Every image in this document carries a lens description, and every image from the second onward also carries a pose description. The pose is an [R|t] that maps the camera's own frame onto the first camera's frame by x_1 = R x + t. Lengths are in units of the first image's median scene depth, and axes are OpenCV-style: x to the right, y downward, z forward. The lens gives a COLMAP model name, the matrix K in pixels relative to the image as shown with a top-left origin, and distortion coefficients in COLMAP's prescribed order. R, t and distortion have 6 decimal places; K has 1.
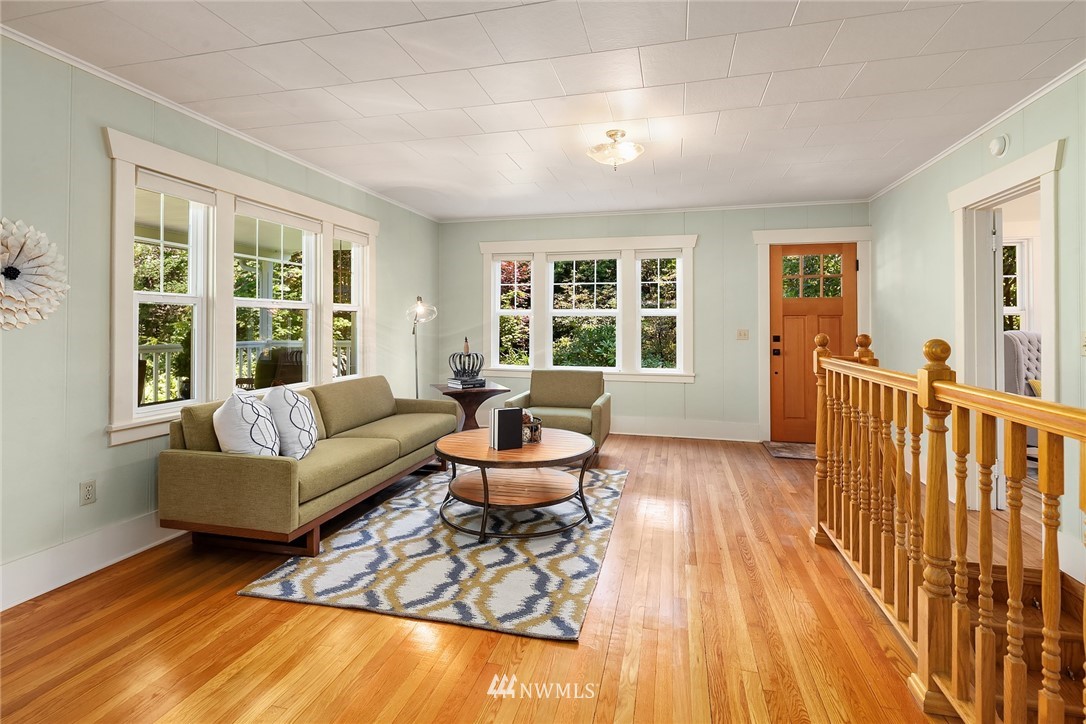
lens RADIAL K [[531.1, 0, 528.8], [0, 531.1, 320.8], [0, 0, 1]] dist [0.004992, -0.002317]
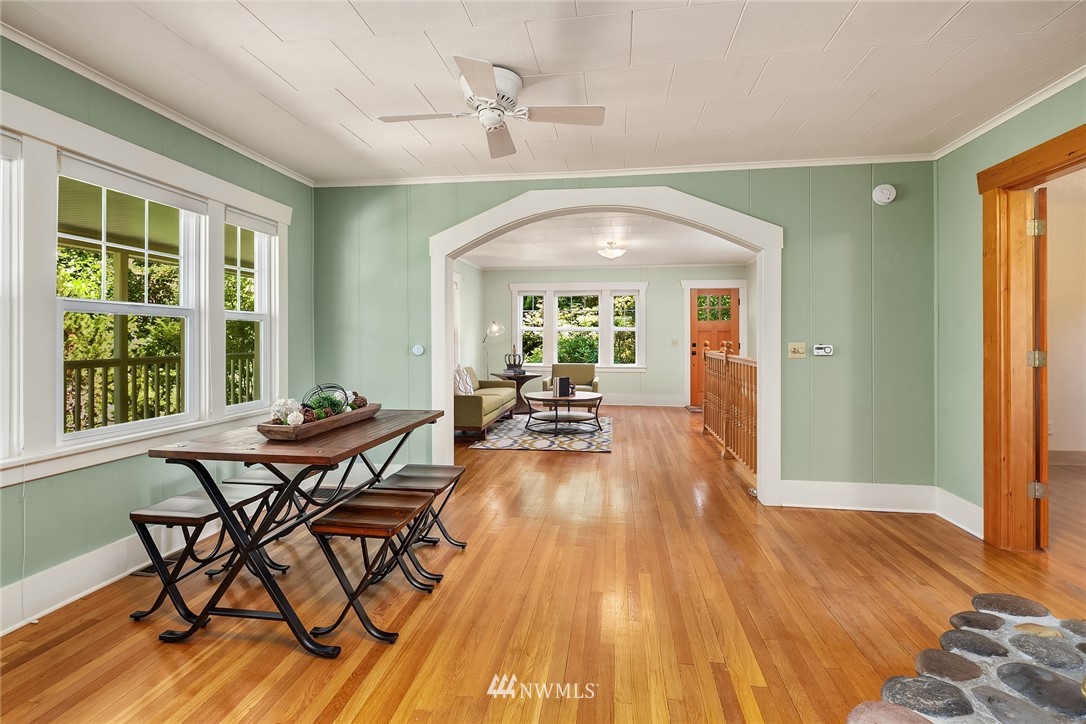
lens RADIAL K [[531.1, 0, 536.9], [0, 531.1, 333.1], [0, 0, 1]] dist [0.004992, -0.002317]
pose [[0.993704, -0.001536, 0.112023, -0.217740], [0.001480, 0.999999, 0.000589, -0.005577], [-0.112023, -0.000419, 0.993705, -0.617846]]
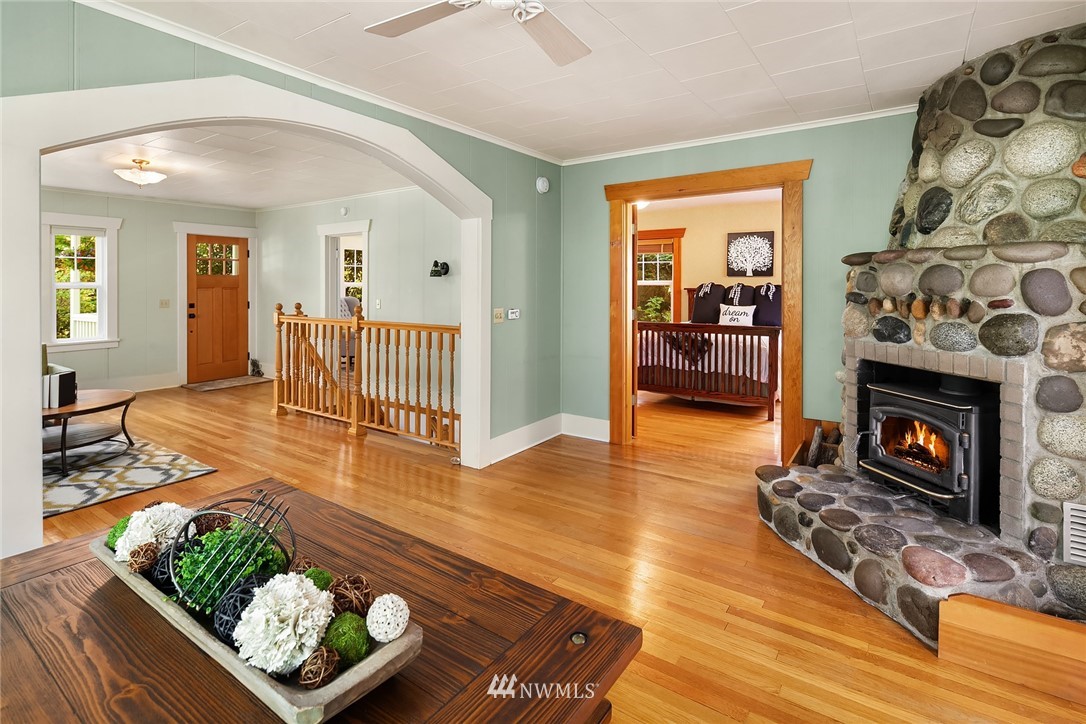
lens RADIAL K [[531.1, 0, 547.7], [0, 531.1, 280.1], [0, 0, 1]] dist [0.004992, -0.002317]
pose [[0.327798, 0.001868, 0.944746, -0.492161], [-0.004083, 0.999992, -0.000561, -0.032345], [-0.944739, -0.003674, 0.327803, -0.266684]]
